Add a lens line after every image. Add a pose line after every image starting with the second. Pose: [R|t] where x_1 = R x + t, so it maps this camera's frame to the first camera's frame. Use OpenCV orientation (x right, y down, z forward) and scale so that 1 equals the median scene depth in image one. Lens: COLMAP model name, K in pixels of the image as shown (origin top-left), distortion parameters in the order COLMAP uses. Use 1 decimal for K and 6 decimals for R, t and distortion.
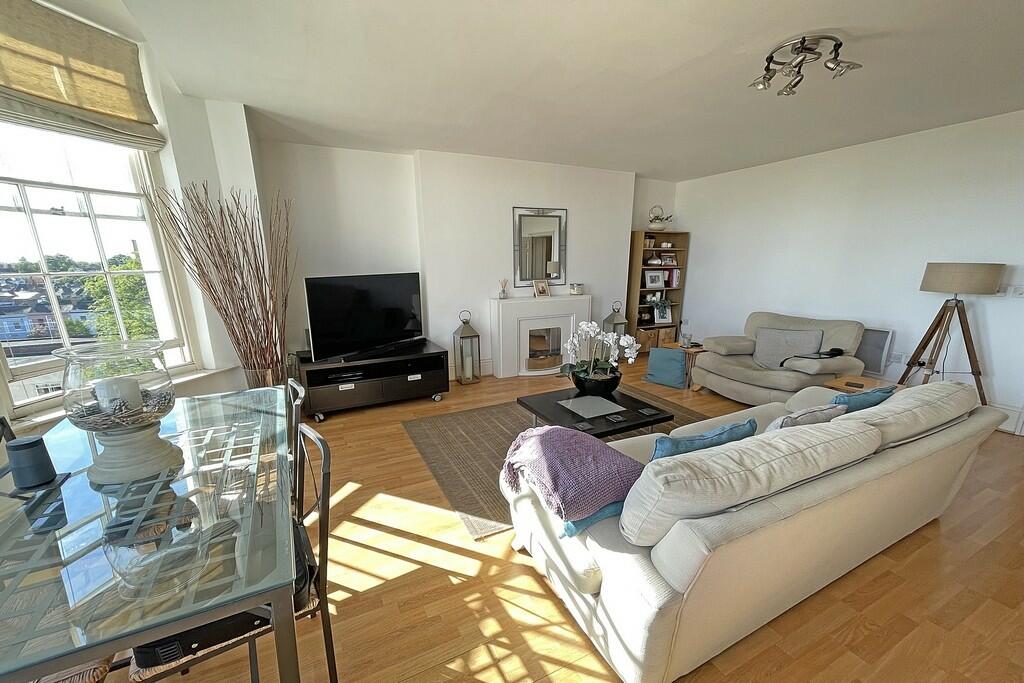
lens RADIAL K [[413.3, 0, 513.4], [0, 413.3, 342.1], [0, 0, 1]] dist [0.003538, 0.001064]
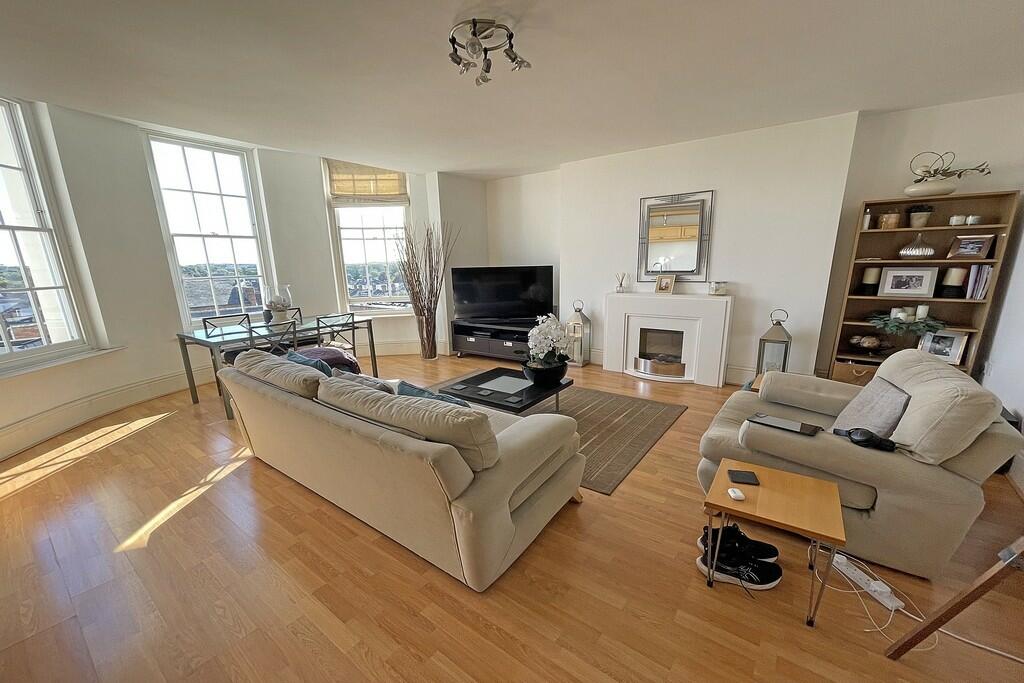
lens RADIAL K [[413.3, 0, 508.8], [0, 413.3, 344.1], [0, 0, 1]] dist [0.003538, 0.001064]
pose [[0.445995, 0.179053, -0.876943, 0.724646], [-0.159020, 0.980049, 0.119230, -0.056032], [0.880796, 0.086275, 0.465570, 0.289823]]
